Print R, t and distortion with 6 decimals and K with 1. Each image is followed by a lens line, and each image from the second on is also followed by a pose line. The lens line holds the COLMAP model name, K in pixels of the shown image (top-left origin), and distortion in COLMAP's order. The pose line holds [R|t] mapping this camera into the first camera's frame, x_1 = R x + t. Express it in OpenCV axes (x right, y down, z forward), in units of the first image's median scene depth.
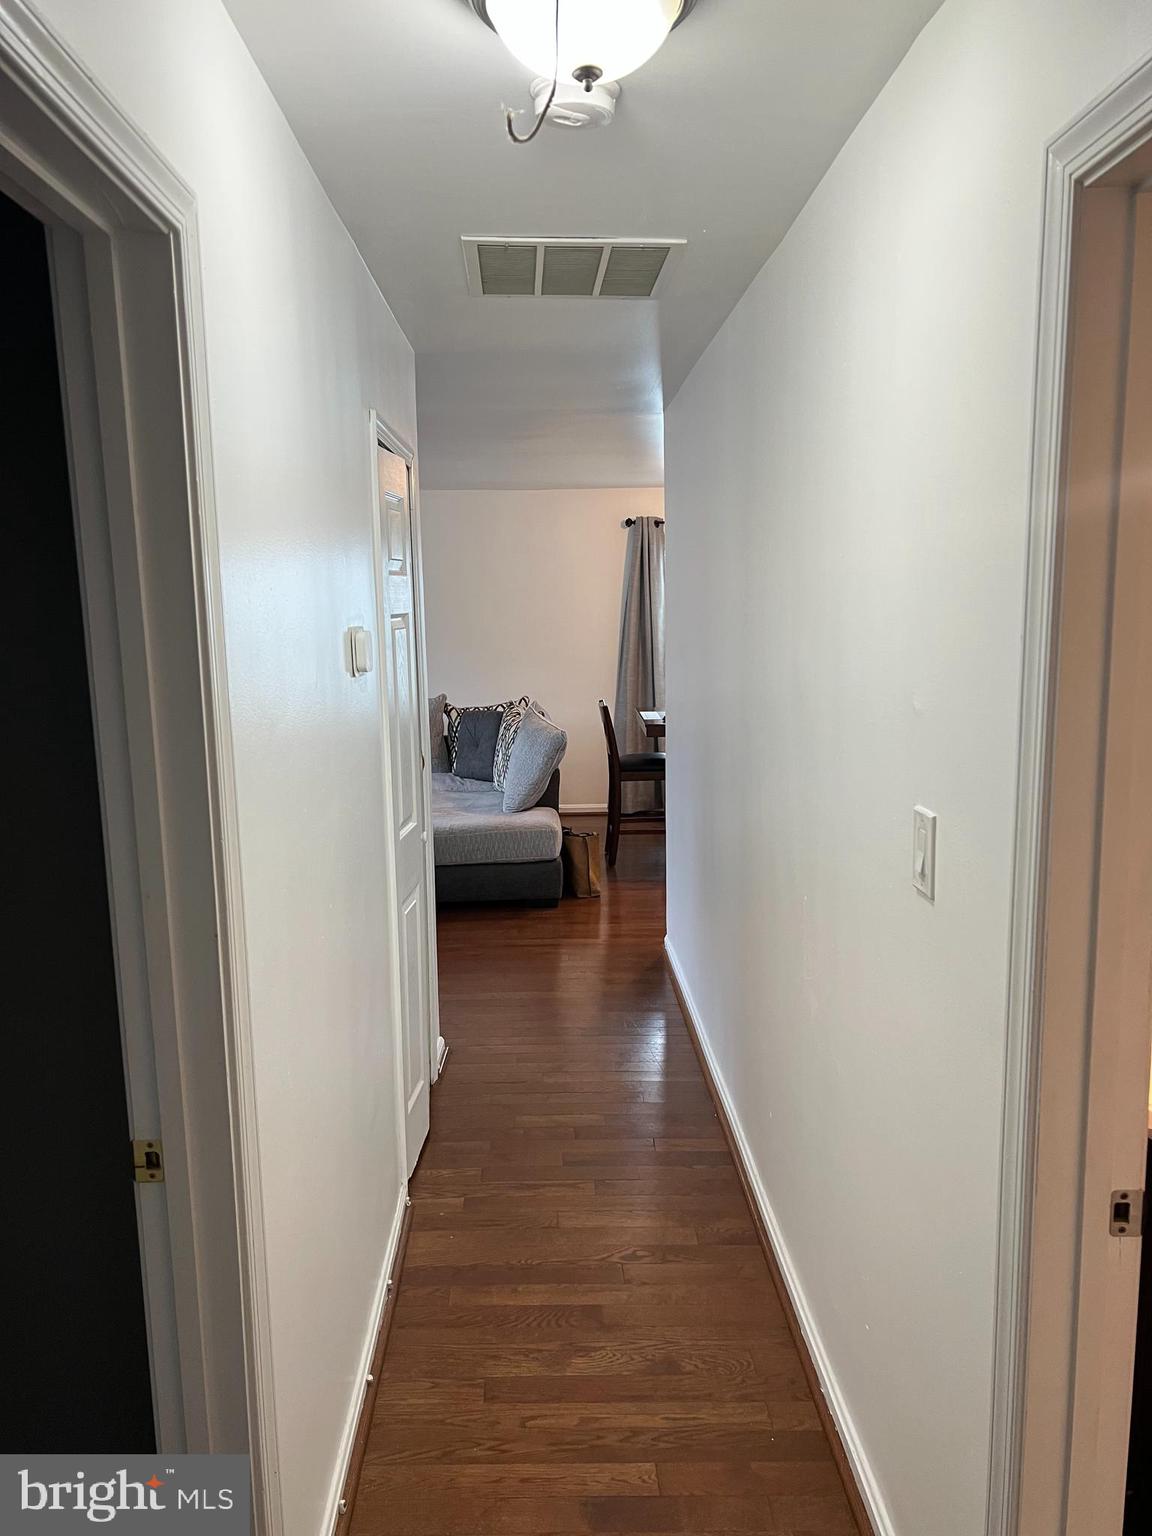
lens RADIAL K [[1141.1, 0, 575.0], [0, 1141.1, 769.9], [0, 0, 1]] dist [-0.001518, -0.007149]
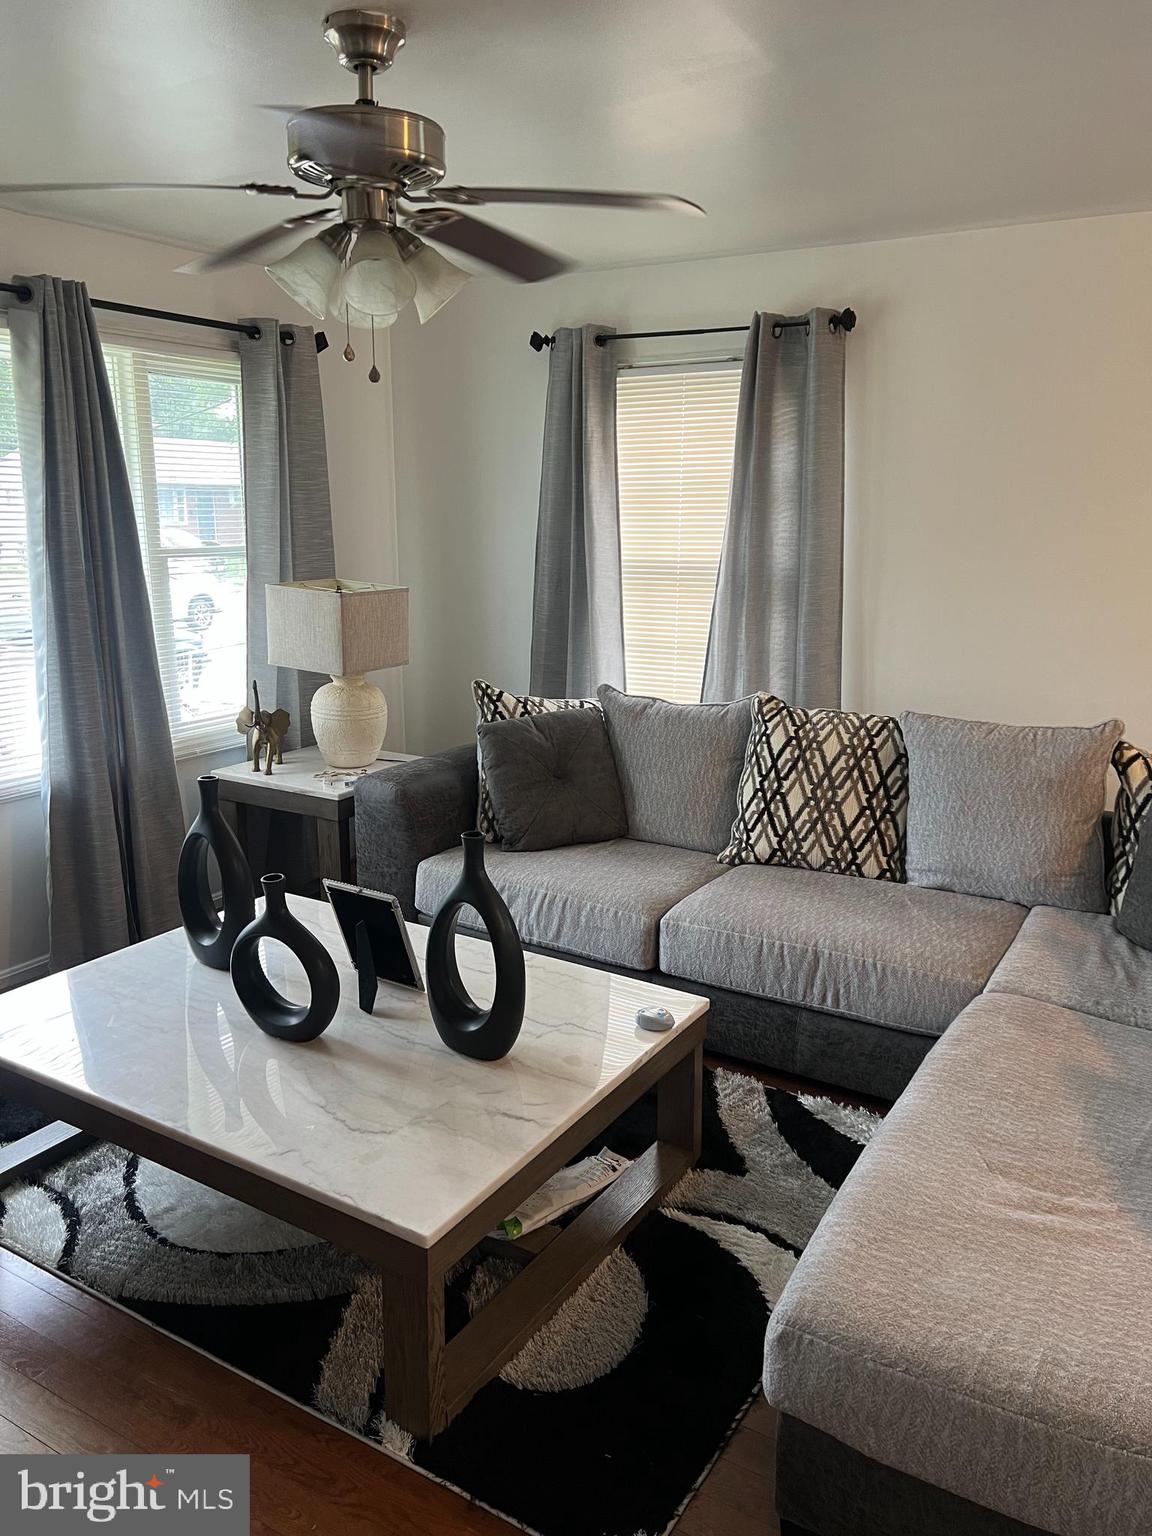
lens RADIAL K [[1141.1, 0, 573.6], [0, 1141.1, 769.3], [0, 0, 1]] dist [-0.001518, -0.007149]
pose [[0.836742, 0.145684, -0.527862, -0.061512], [-0.102066, 0.988561, 0.111041, -0.073369], [0.538001, -0.039036, 0.842040, 0.565126]]
